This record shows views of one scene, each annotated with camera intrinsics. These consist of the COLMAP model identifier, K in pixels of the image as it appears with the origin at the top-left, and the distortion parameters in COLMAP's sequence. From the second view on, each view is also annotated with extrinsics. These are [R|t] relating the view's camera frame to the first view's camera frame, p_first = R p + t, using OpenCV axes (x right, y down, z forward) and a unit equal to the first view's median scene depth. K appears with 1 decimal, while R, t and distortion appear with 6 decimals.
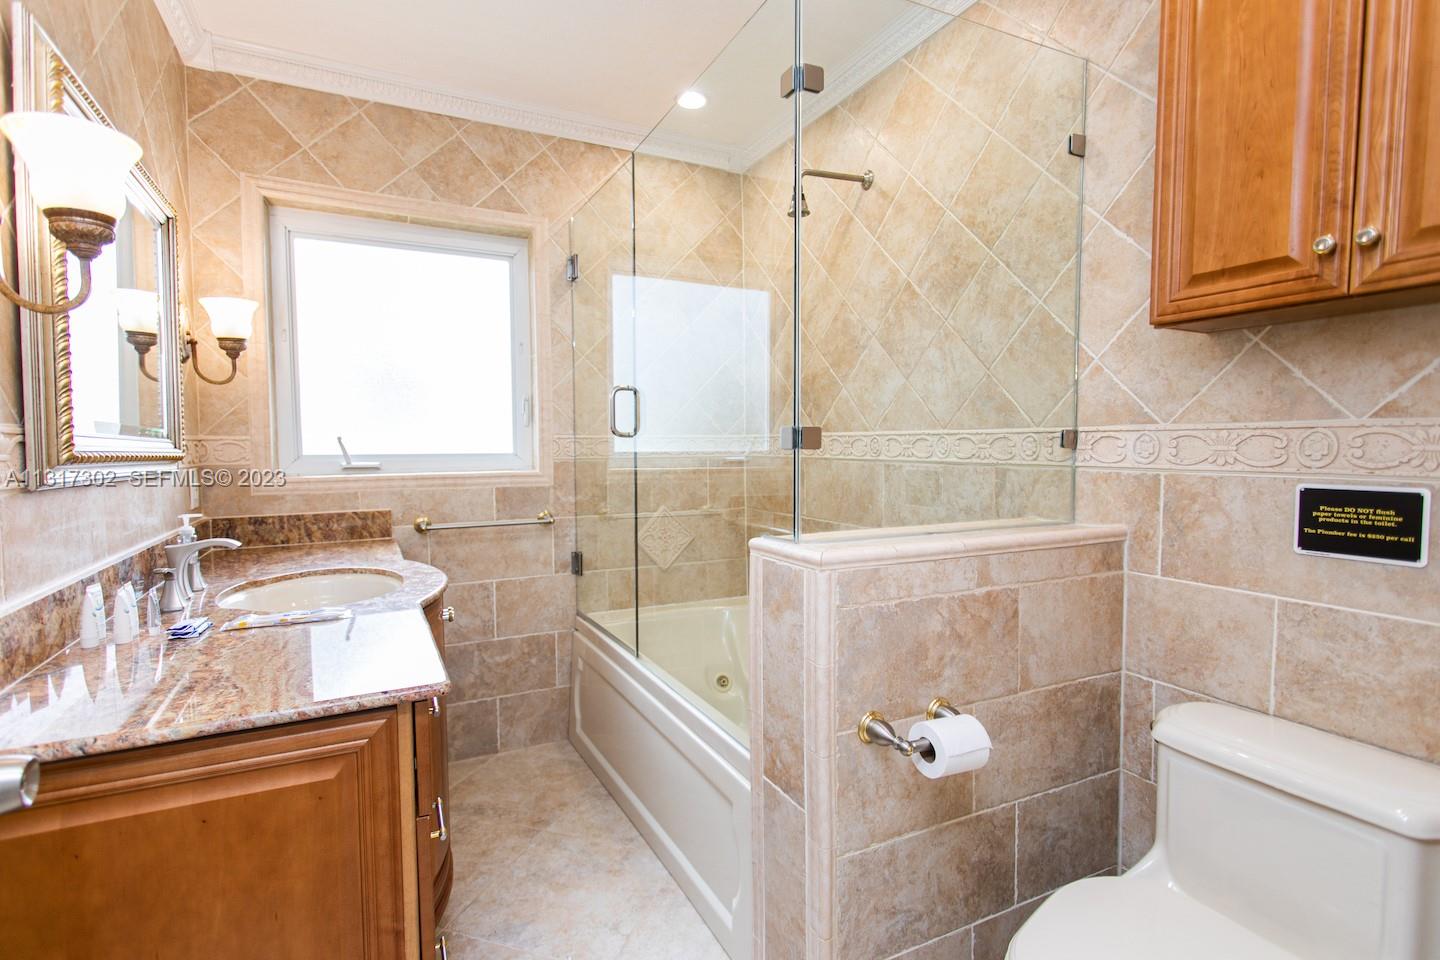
lens RADIAL K [[694.3, 0, 716.8], [0, 694.3, 483.2], [0, 0, 1]] dist [0.006305, 0.000953]
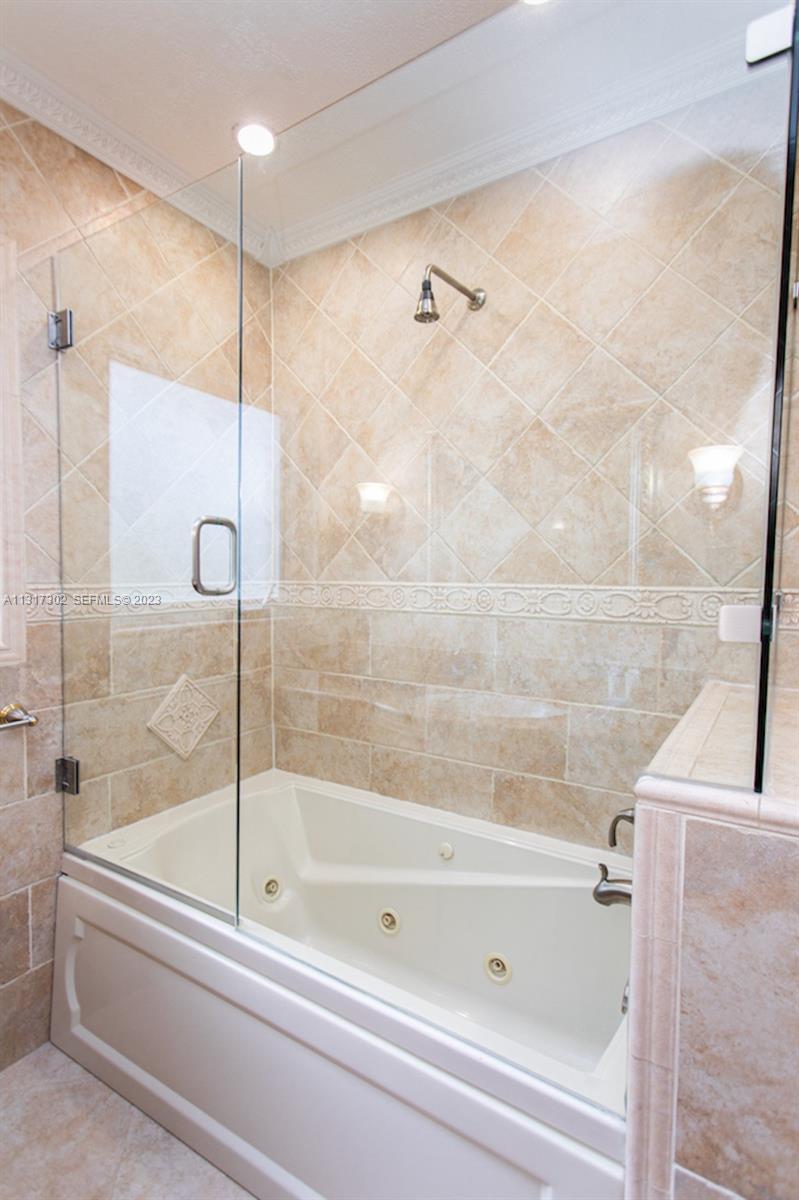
lens RADIAL K [[578.6, 0, 404.4], [0, 578.6, 600.5], [0, 0, 1]] dist [0.006305, 0.000953]
pose [[0.855801, -0.017526, 0.517008, -0.242762], [0.021541, 0.999766, -0.001766, -0.052504], [-0.516857, 0.012648, 0.855979, 0.409661]]
